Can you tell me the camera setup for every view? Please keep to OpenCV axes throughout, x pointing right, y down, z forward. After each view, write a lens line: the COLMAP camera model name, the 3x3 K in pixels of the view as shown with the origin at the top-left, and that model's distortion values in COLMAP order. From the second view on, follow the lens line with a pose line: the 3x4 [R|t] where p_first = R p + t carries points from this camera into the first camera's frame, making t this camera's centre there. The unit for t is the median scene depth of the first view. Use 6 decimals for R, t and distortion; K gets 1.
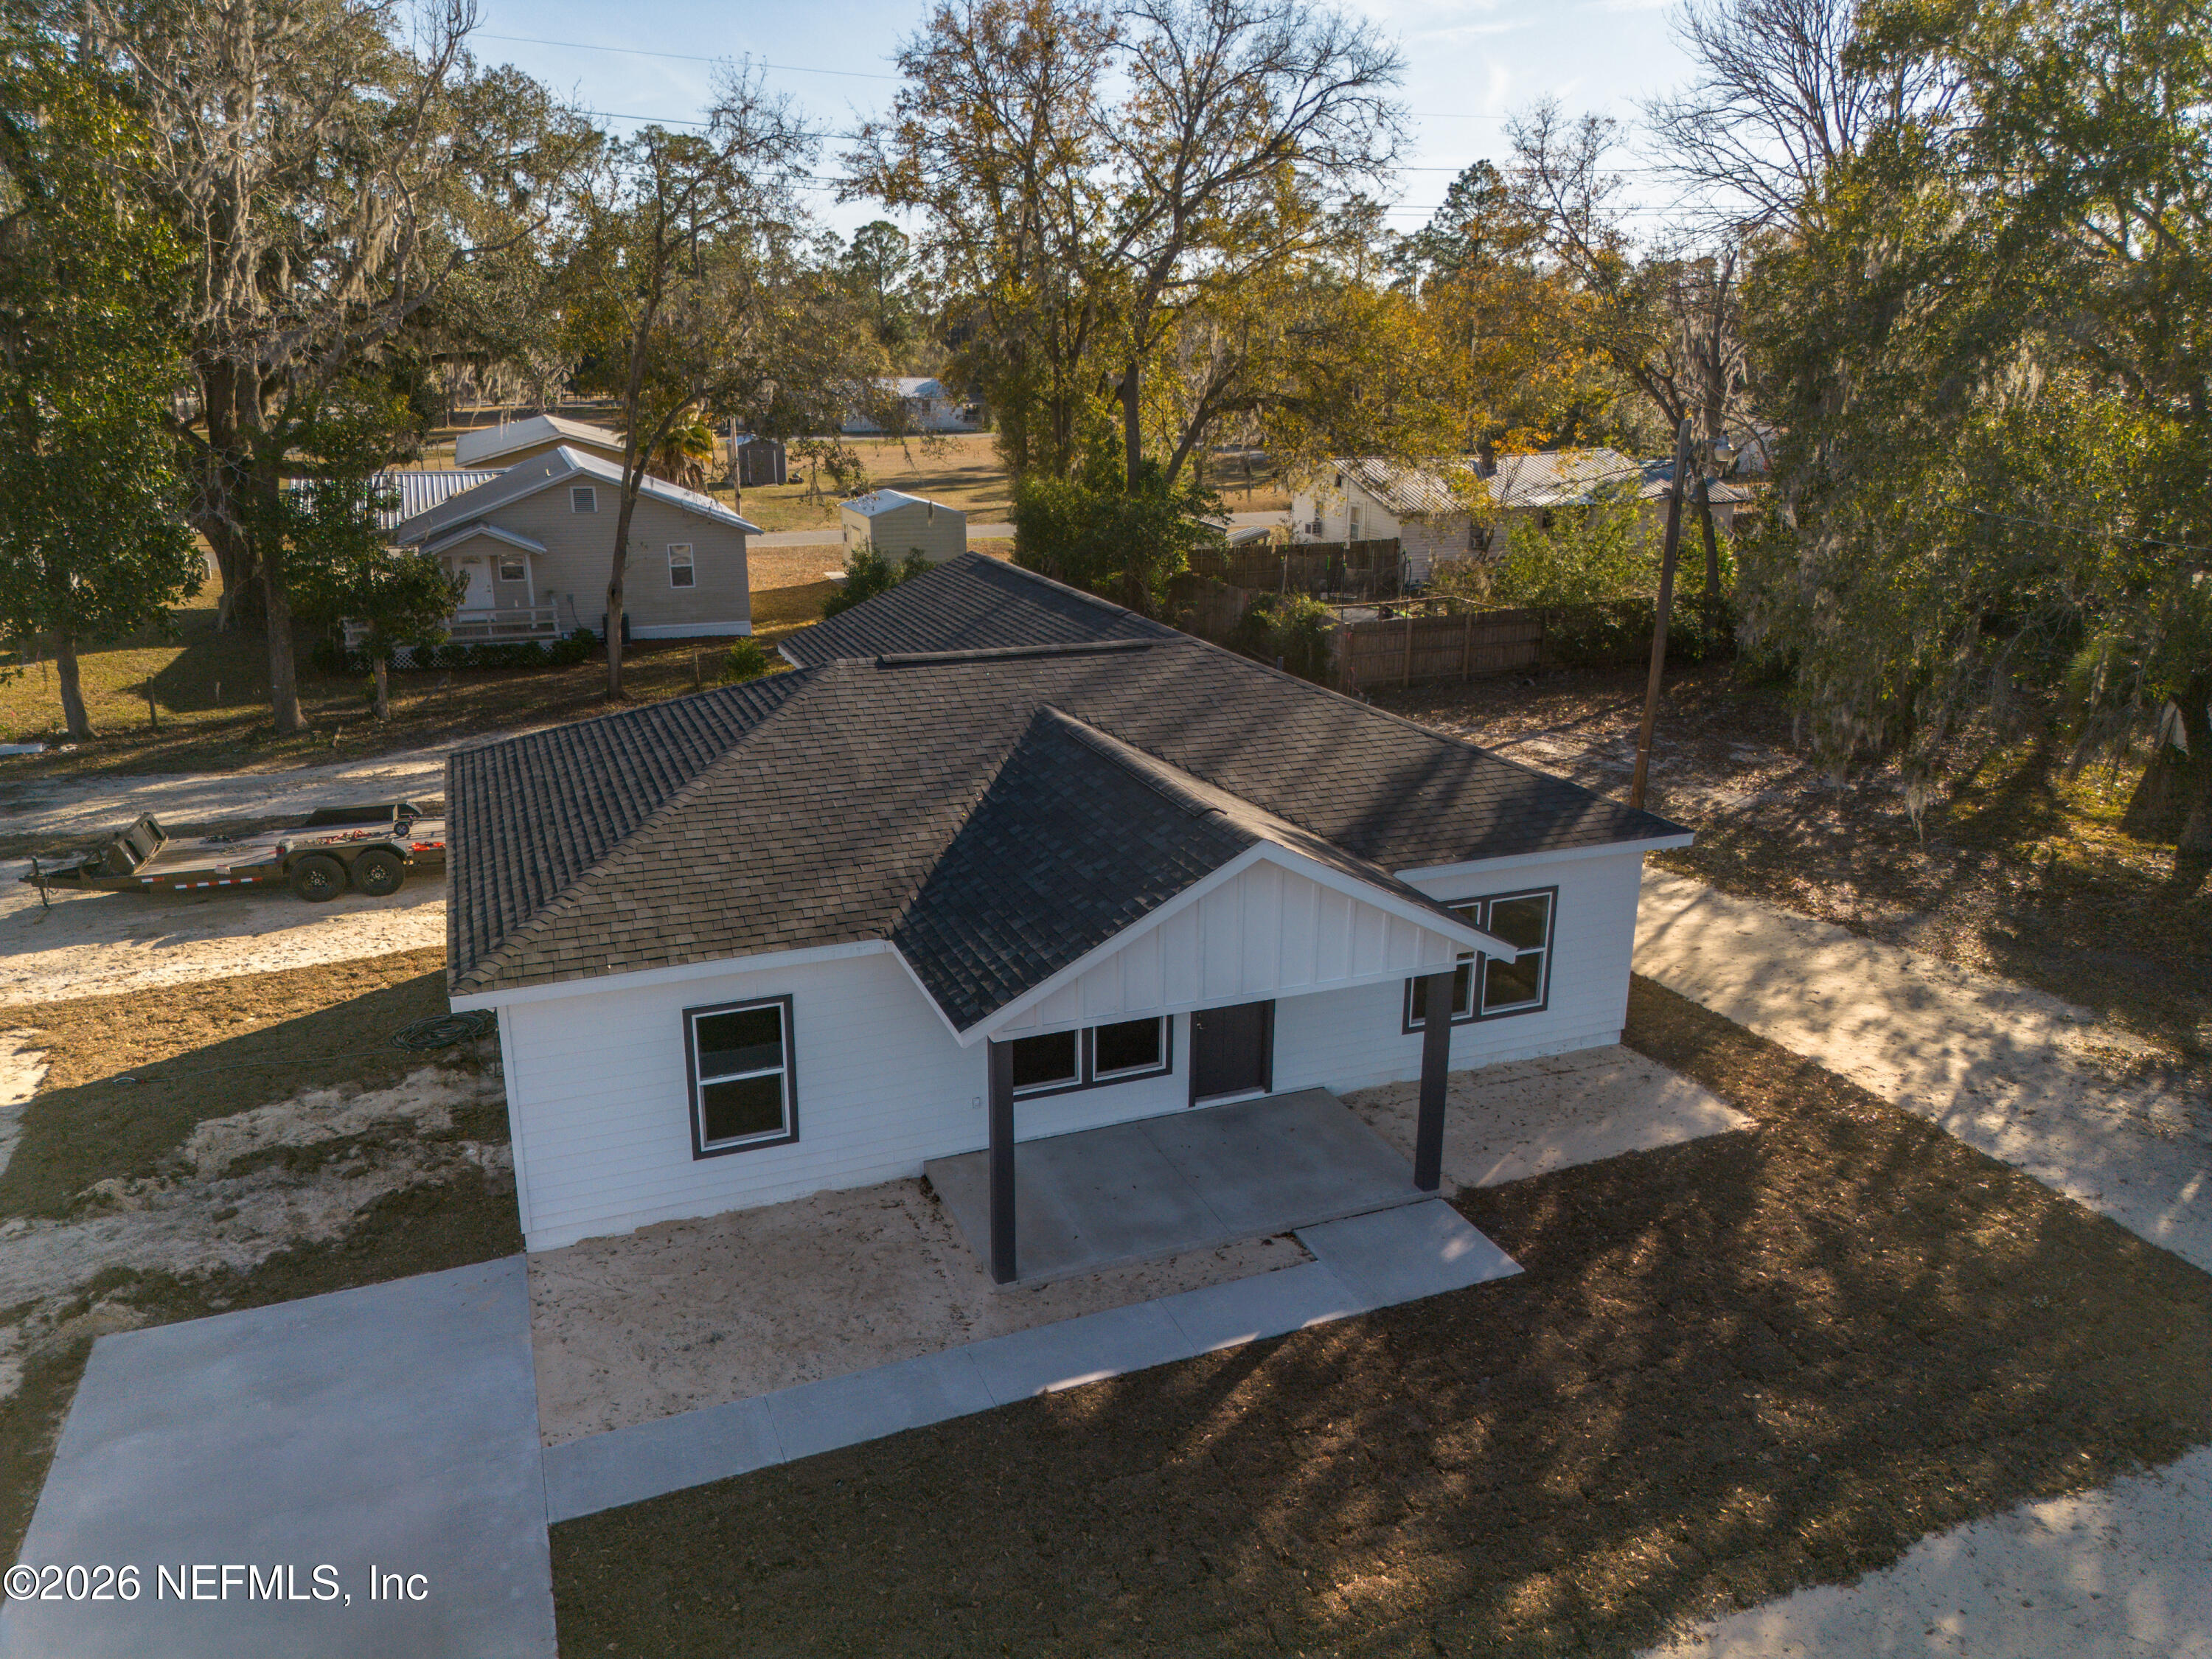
lens RADIAL K [[1538.3, 0, 1112.6], [0, 1538.3, 819.0], [0, 0, 1]] dist [0.038869, -0.021945]
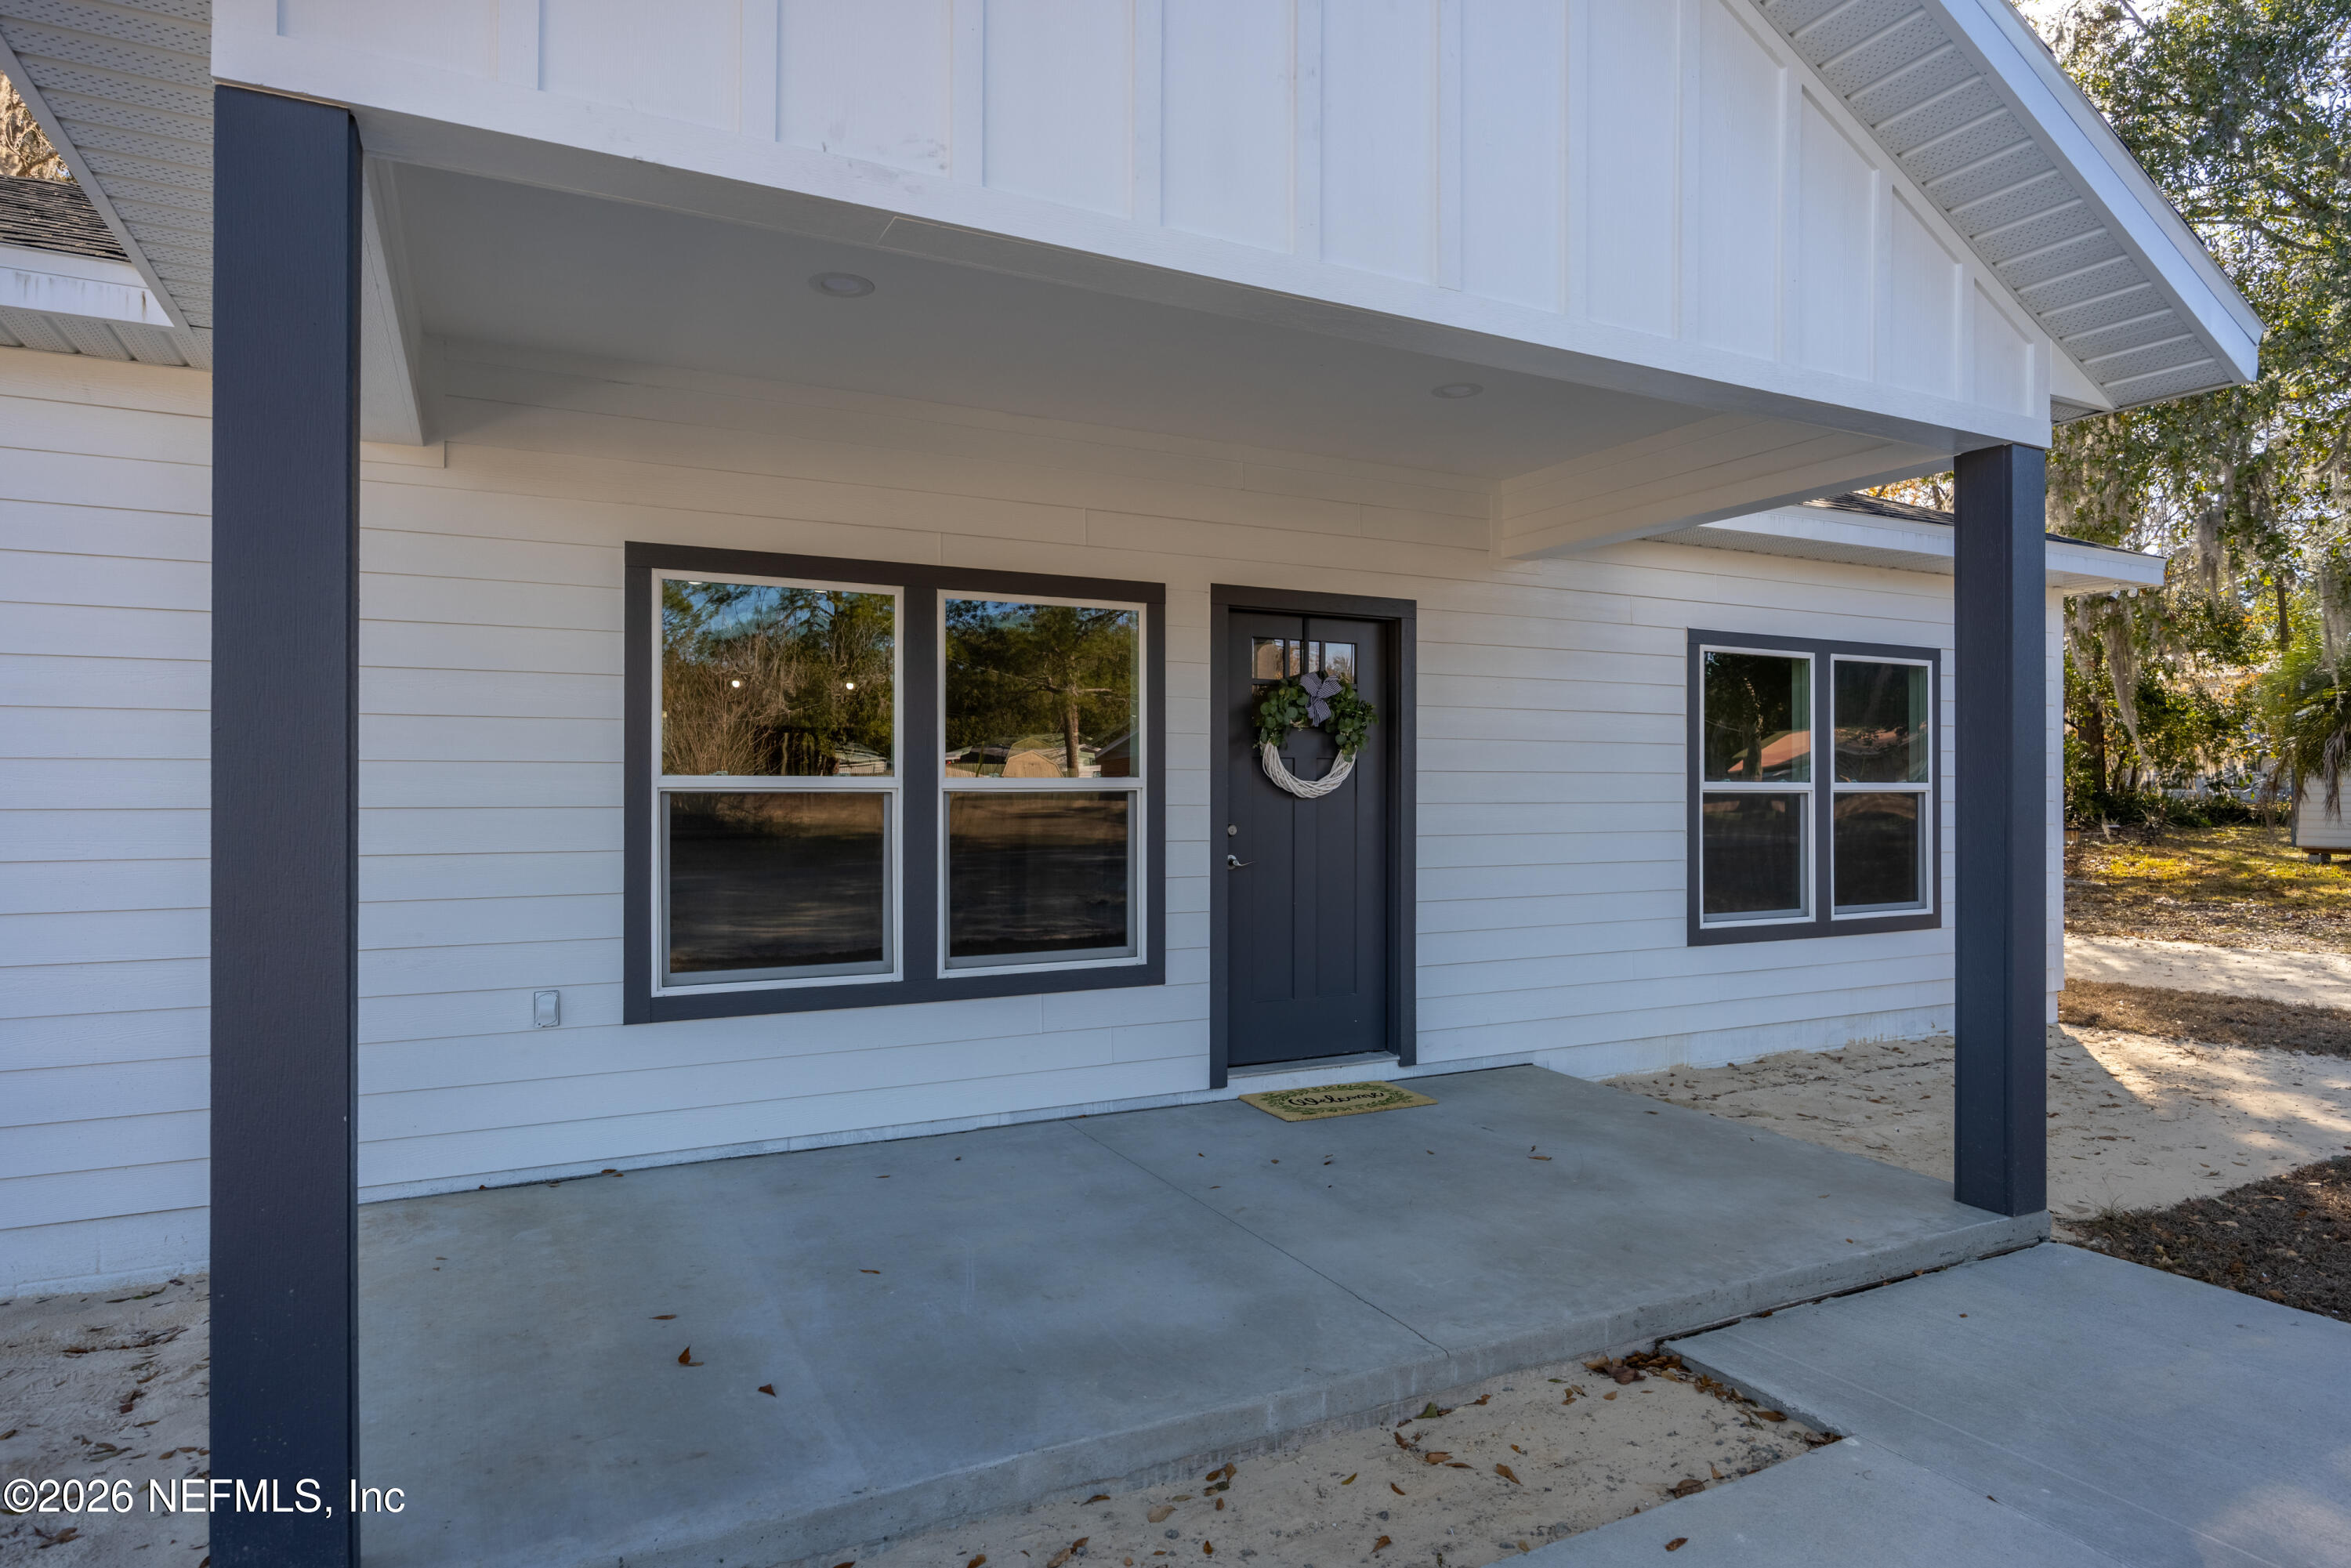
lens RADIAL K [[1348.8, 0, 1195.9], [0, 1348.8, 787.6], [0, 0, 1]] dist [-0.002770, -0.000292]
pose [[0.995440, -0.009452, 0.094923, 0.015119], [0.036230, 0.957976, -0.284550, 0.199636], [-0.088244, 0.286692, 0.953950, 0.639313]]
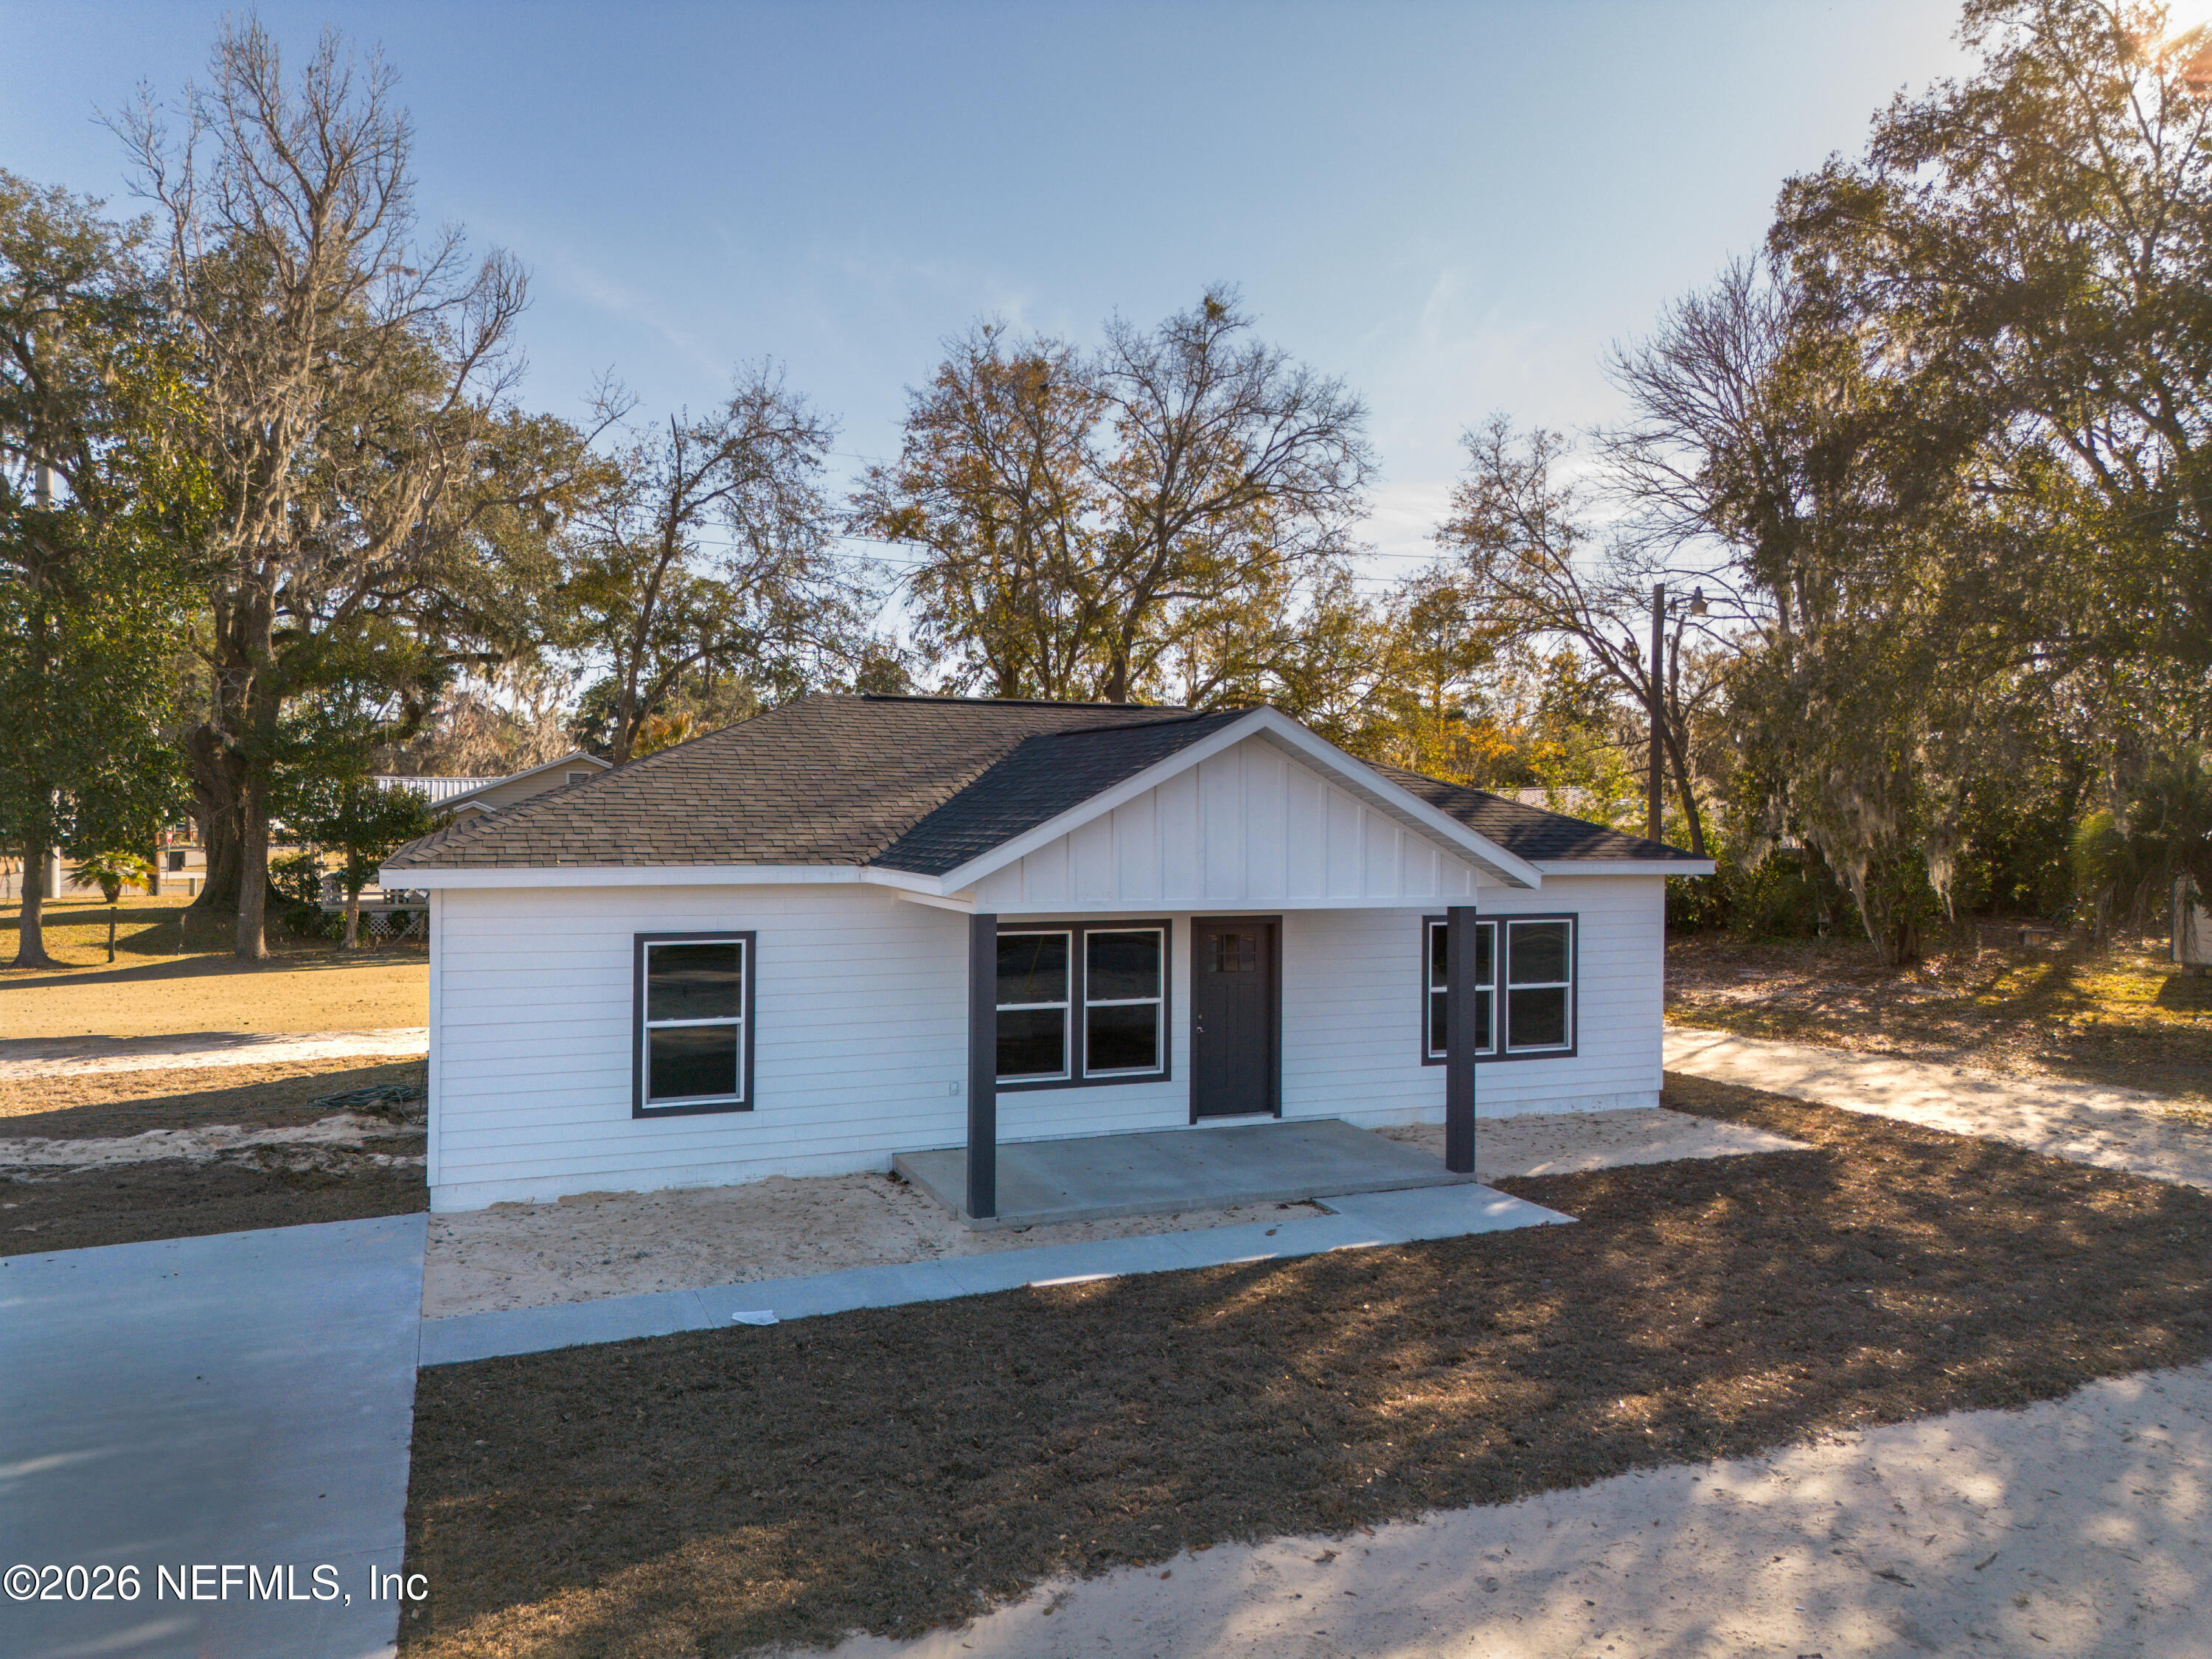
lens RADIAL K [[1538.3, 0, 1112.0], [0, 1538.3, 820.4], [0, 0, 1]] dist [0.038869, -0.021945]
pose [[0.999966, -0.000993, 0.008233, -0.003093], [0.003279, 0.959250, -0.282539, 0.257830], [-0.007617, 0.282557, 0.959220, 0.084158]]
